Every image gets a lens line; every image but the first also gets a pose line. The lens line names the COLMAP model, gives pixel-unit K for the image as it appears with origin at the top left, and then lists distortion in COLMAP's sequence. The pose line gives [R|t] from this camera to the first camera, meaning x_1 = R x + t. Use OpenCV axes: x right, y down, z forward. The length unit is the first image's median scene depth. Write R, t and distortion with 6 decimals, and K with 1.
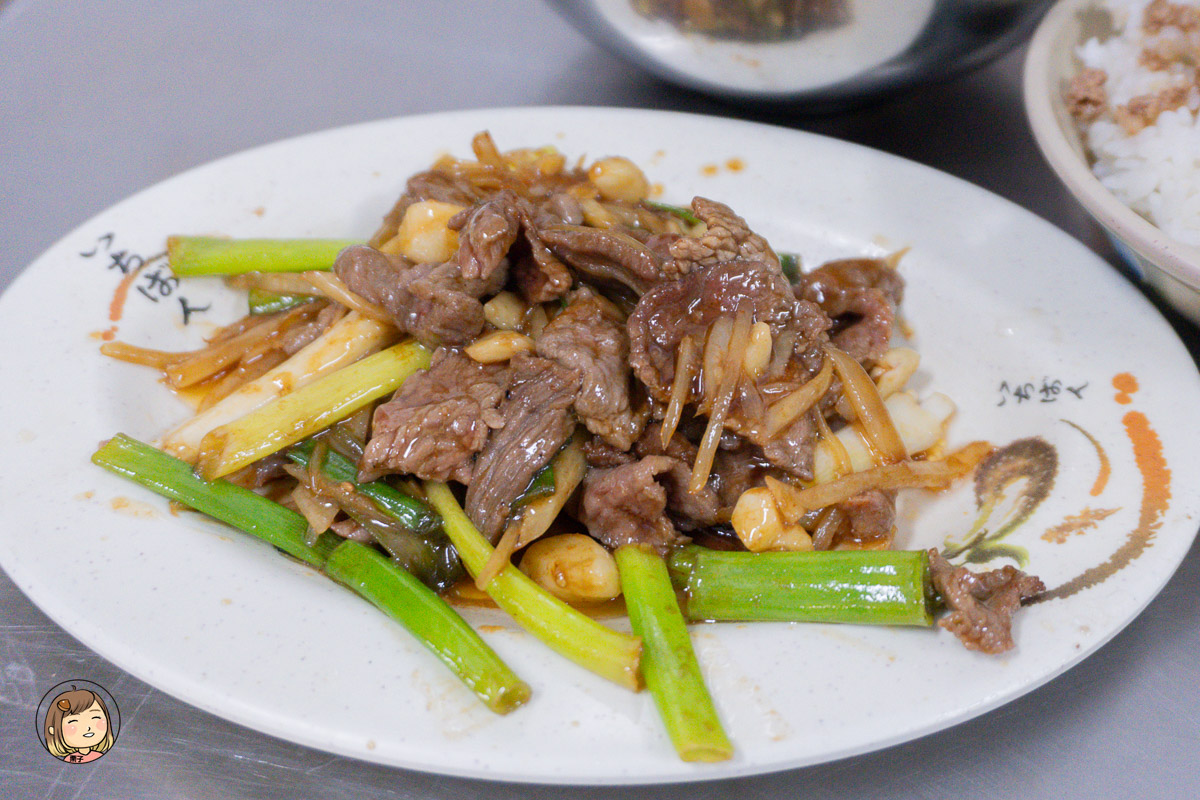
lens RADIAL K [[1196.8, 0, 600.0], [0, 1196.8, 400.0], [0, 0, 1]] dist [-0.079448, 0.003279]
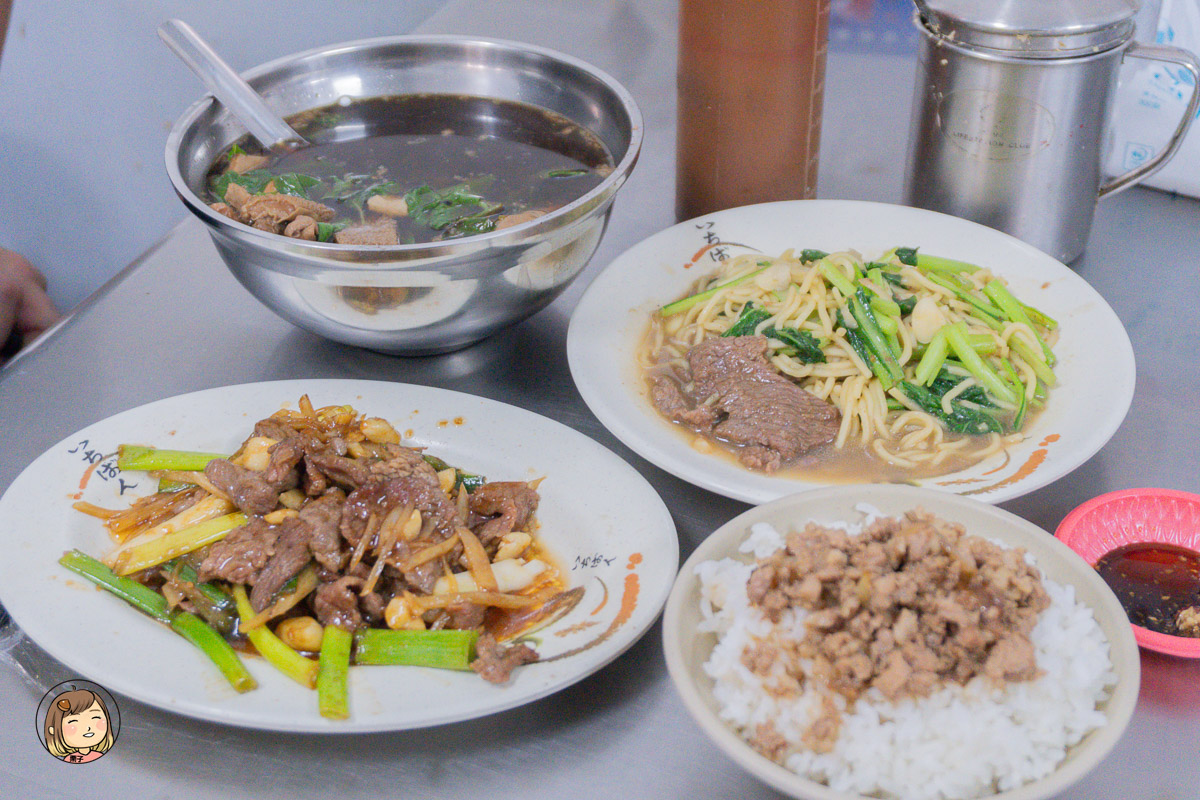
lens RADIAL K [[1235.0, 0, 600.0], [0, 1235.0, 400.0], [0, 0, 1]] dist [-0.100249, -0.008486]
pose [[0.998196, 0.055943, -0.021813, 0.451302], [-0.059113, 0.979316, -0.193509, 0.121817], [0.010537, 0.194449, 0.980856, -0.912695]]
